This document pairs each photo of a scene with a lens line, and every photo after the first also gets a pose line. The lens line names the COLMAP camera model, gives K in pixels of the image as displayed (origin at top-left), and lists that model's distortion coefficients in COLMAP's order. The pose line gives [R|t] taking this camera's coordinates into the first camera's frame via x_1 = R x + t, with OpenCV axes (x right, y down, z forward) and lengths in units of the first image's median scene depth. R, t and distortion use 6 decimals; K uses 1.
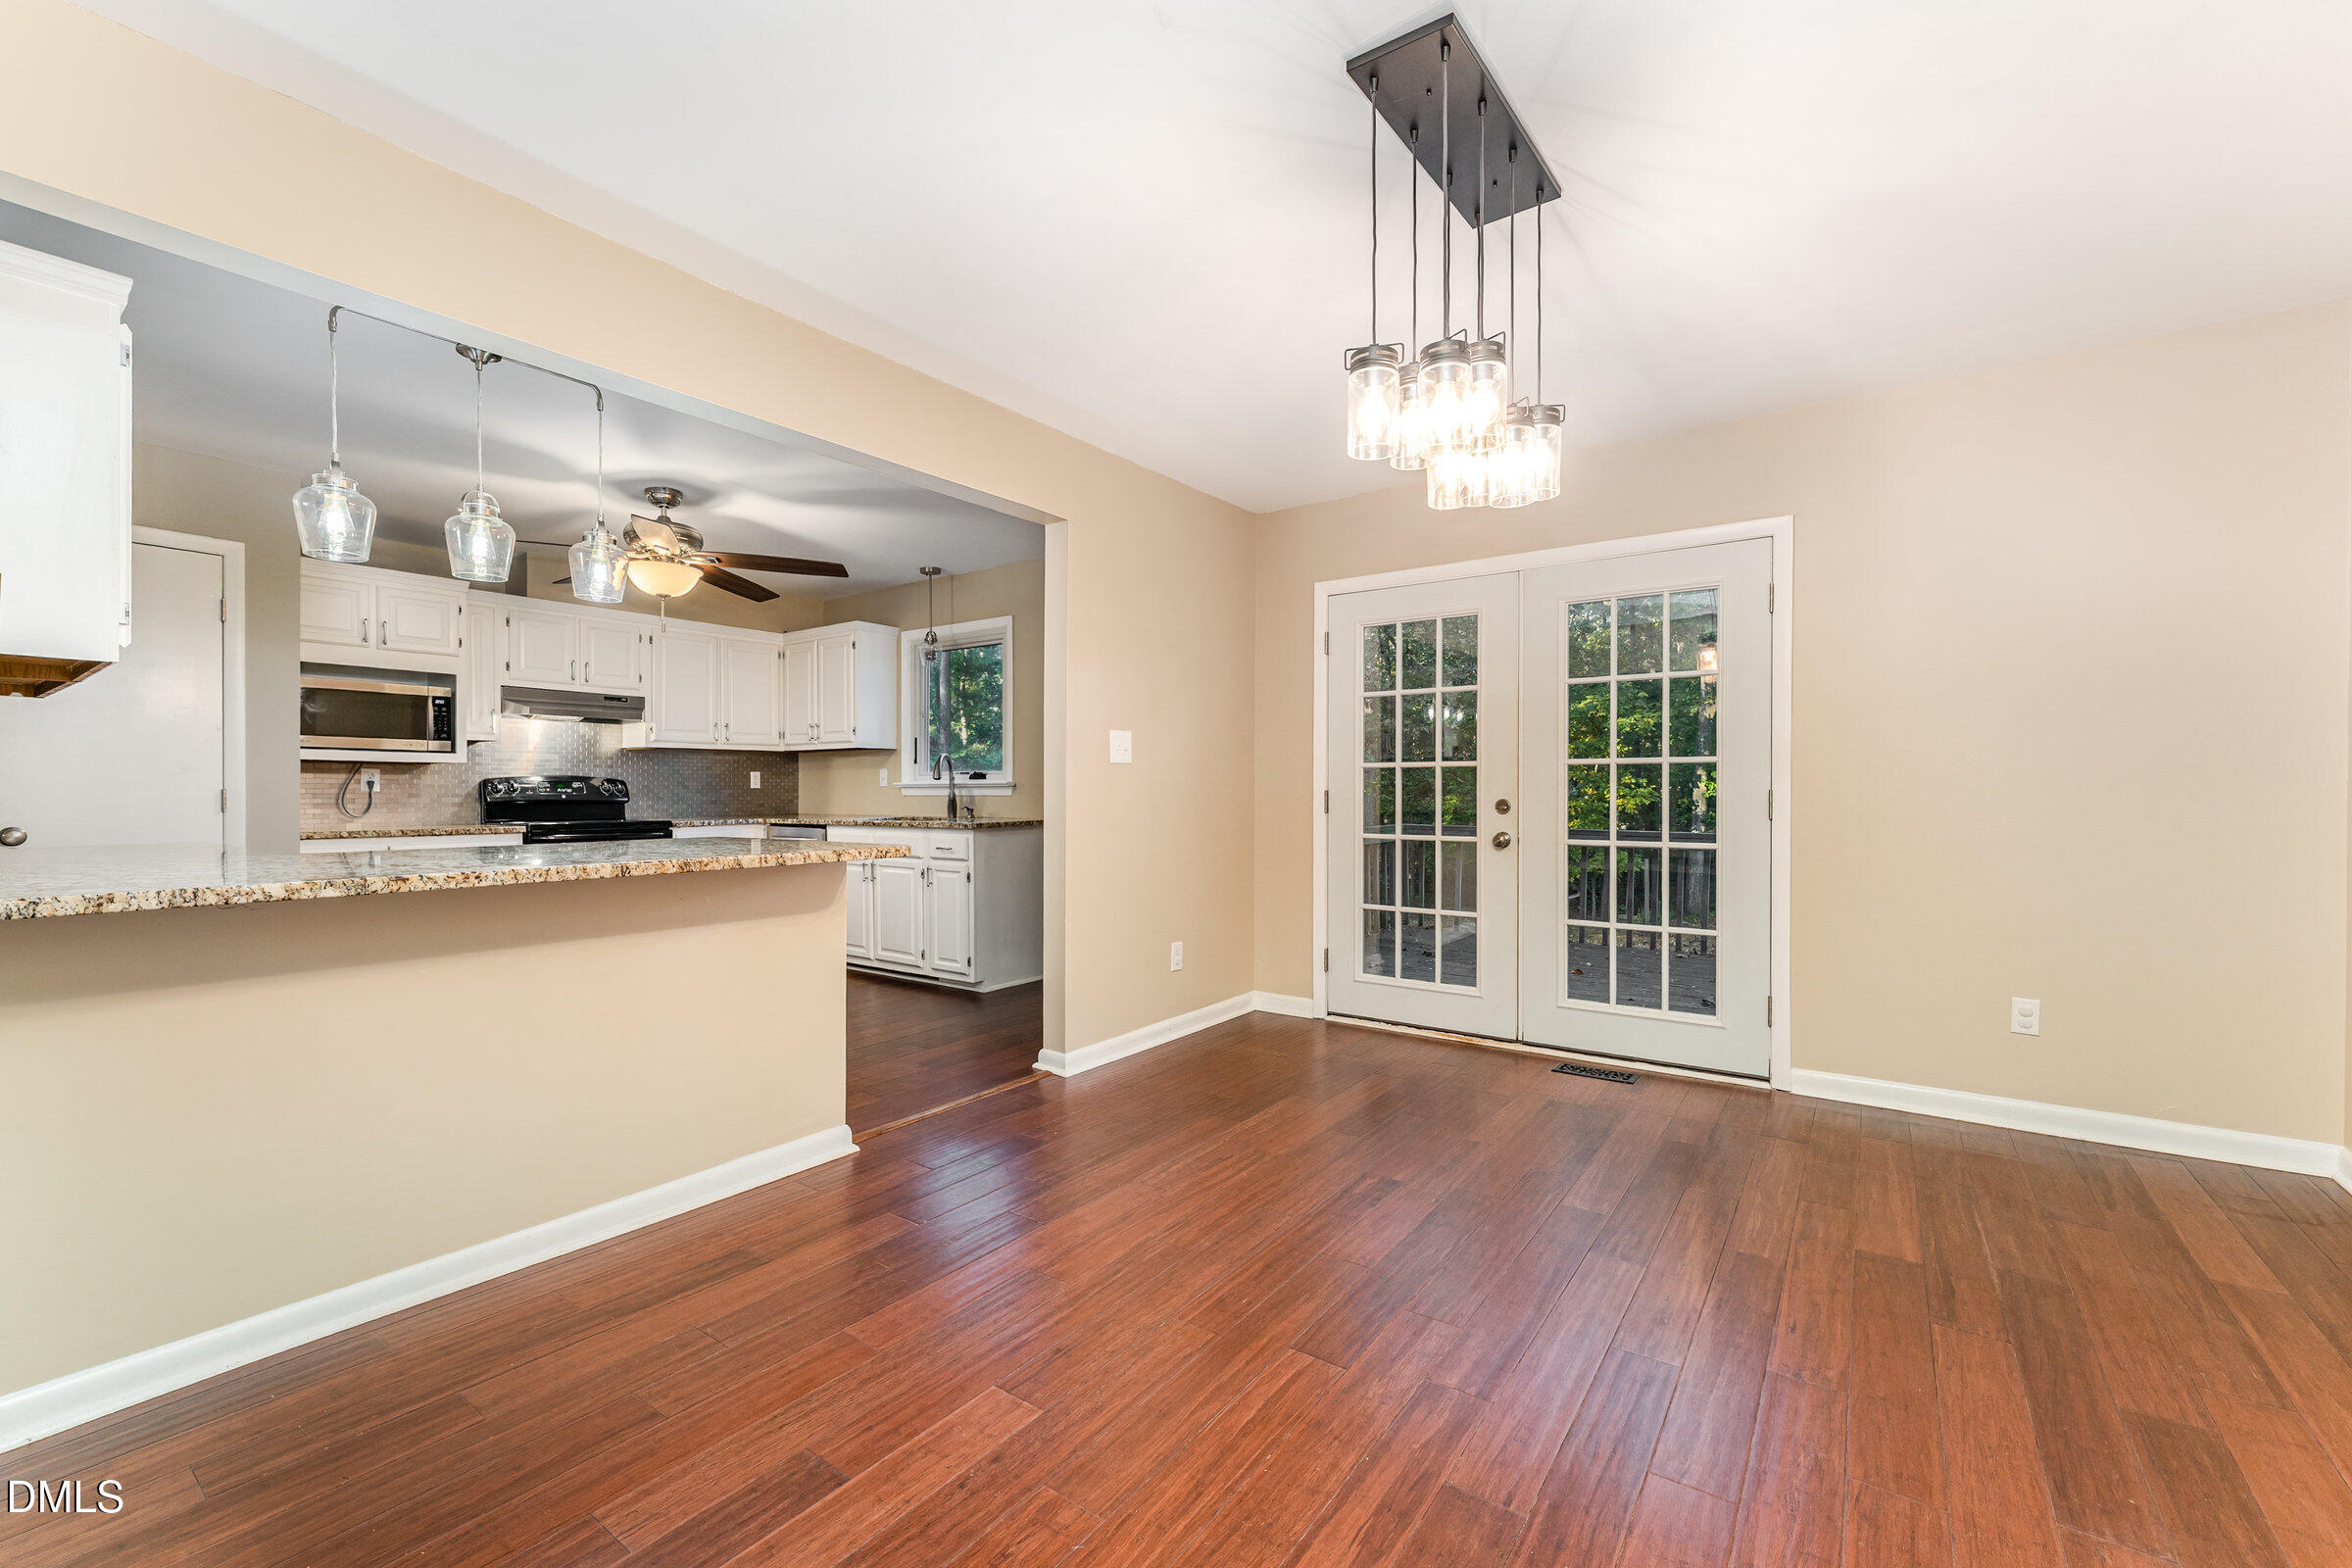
lens RADIAL K [[979.7, 0, 1176.0], [0, 979.7, 784.0], [0, 0, 1]] dist [0.000048, -0.000010]
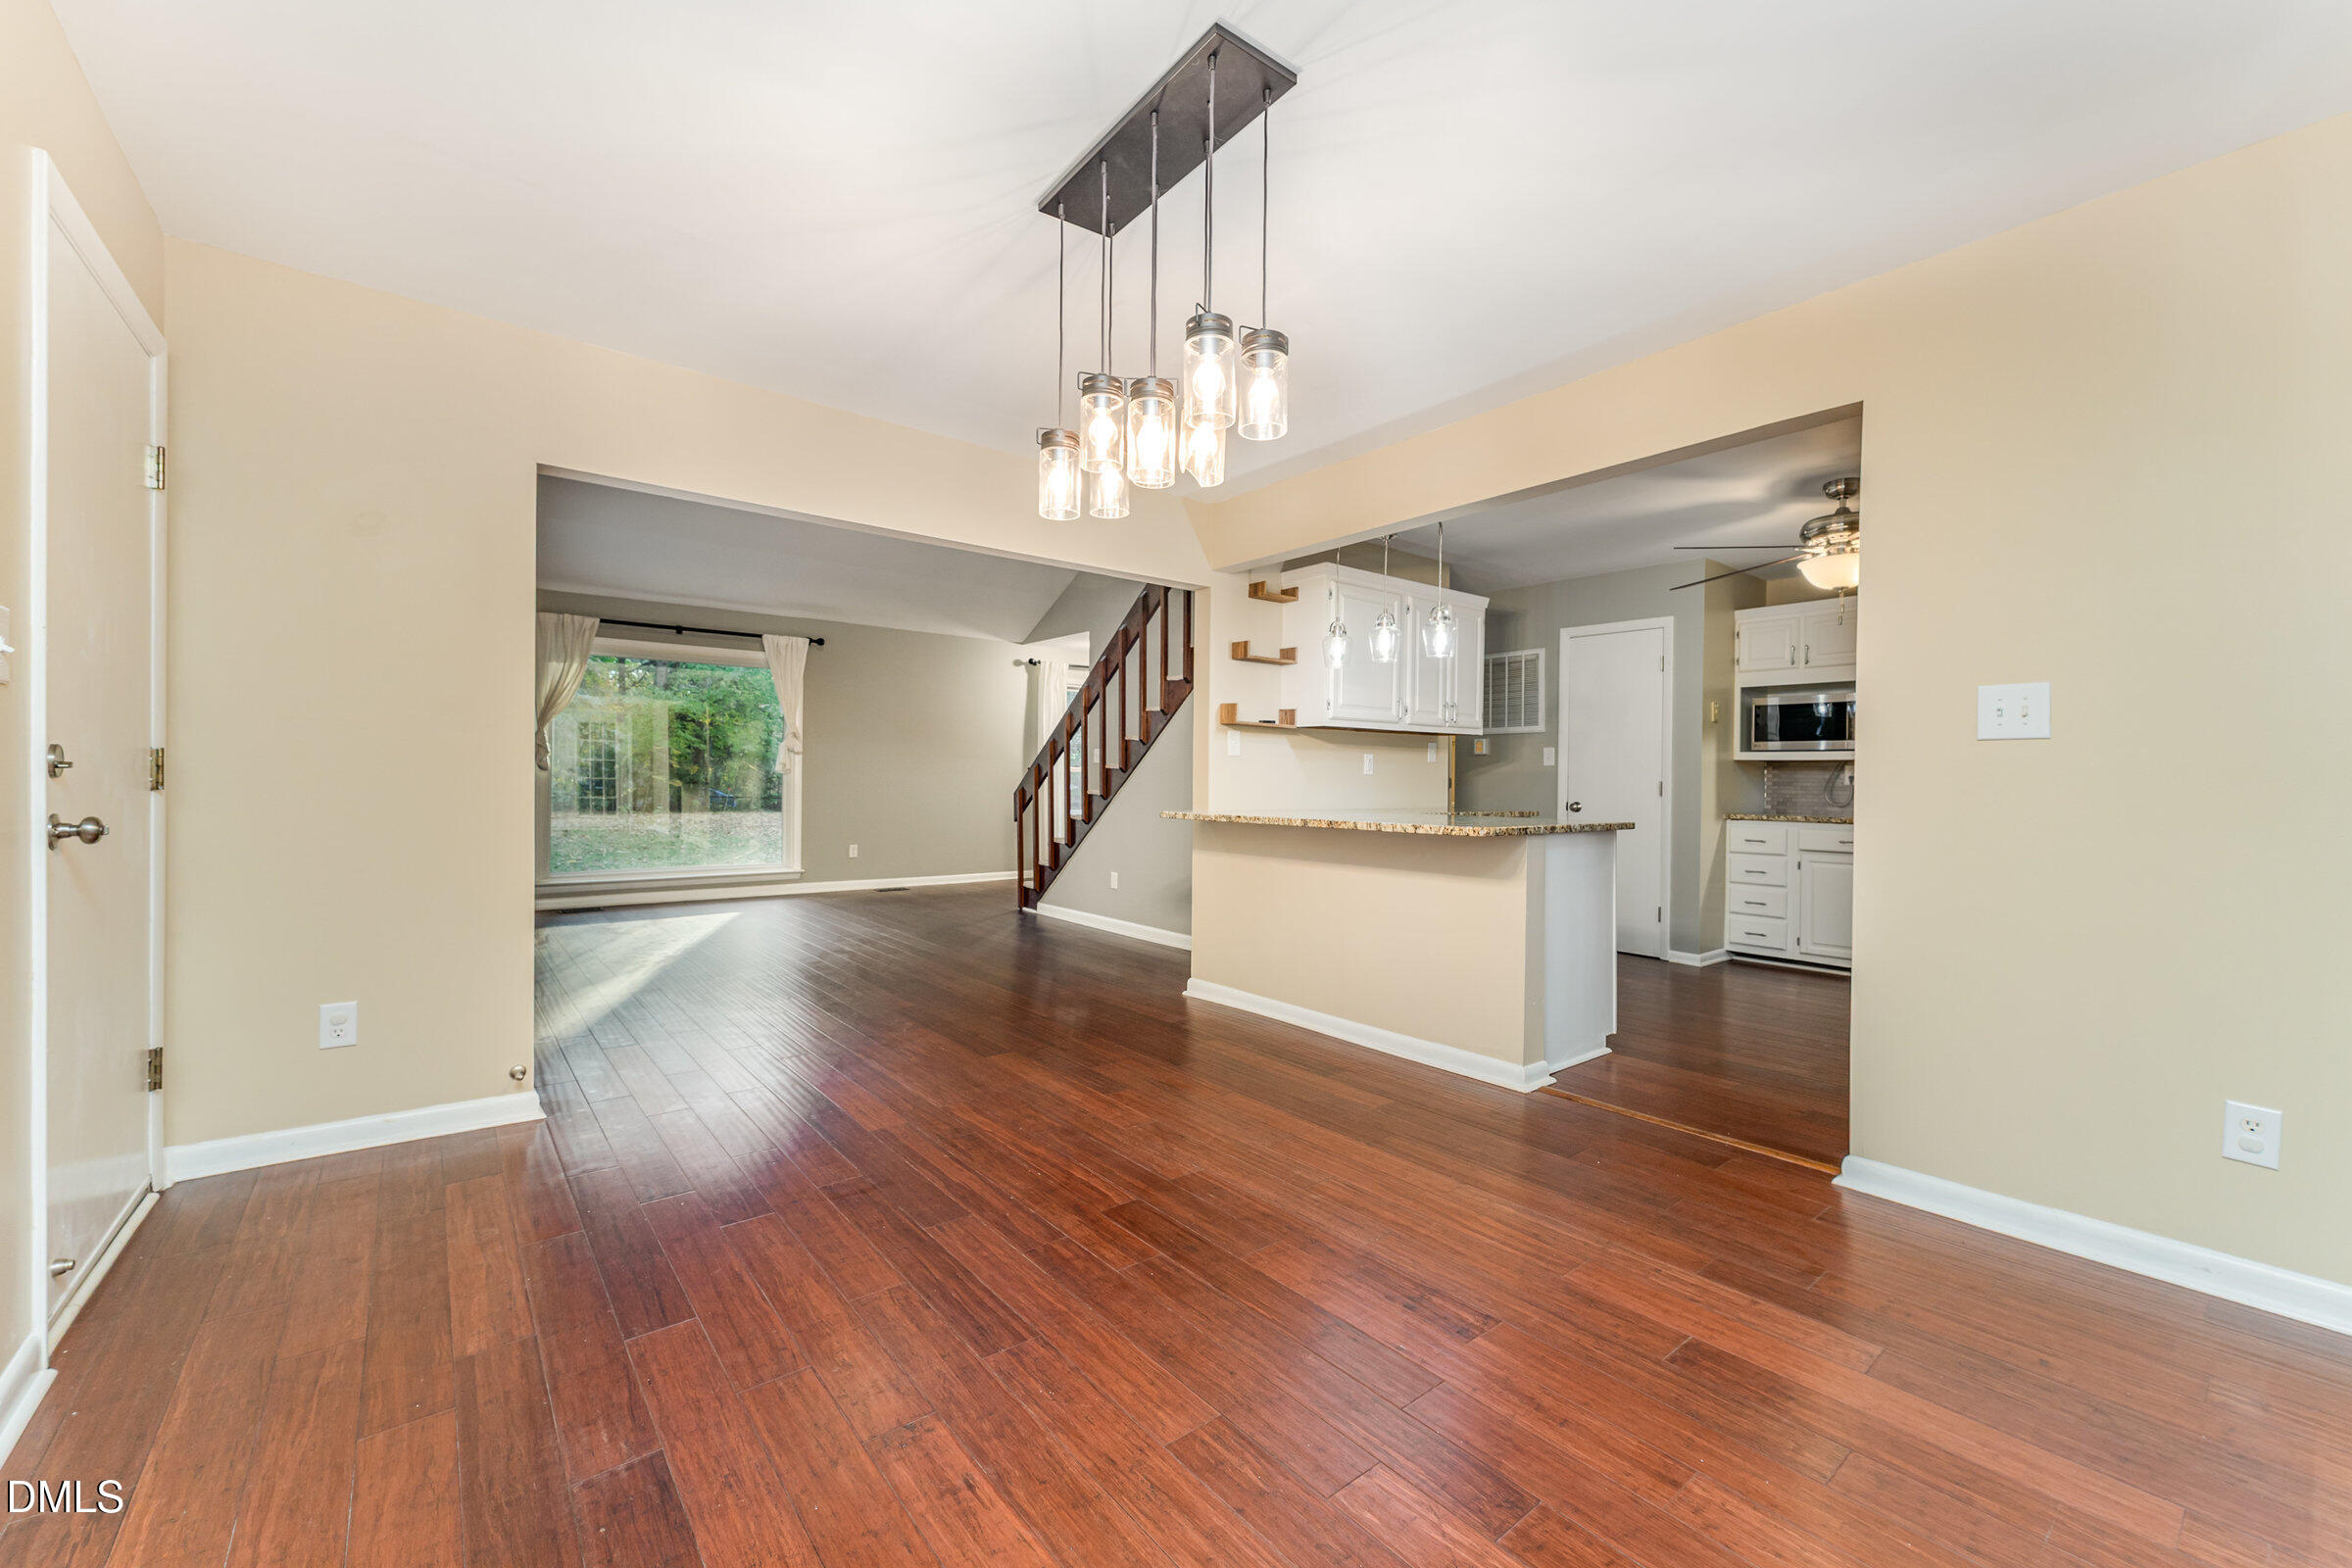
lens RADIAL K [[979.7, 0, 1176.0], [0, 979.7, 784.0], [0, 0, 1]] dist [0.000048, -0.000010]
pose [[-0.284298, 0.002290, -0.958733, 1.177408], [-0.005999, 0.999973, 0.004167, 0.010958], [0.958717, 0.006937, -0.284277, 1.226717]]
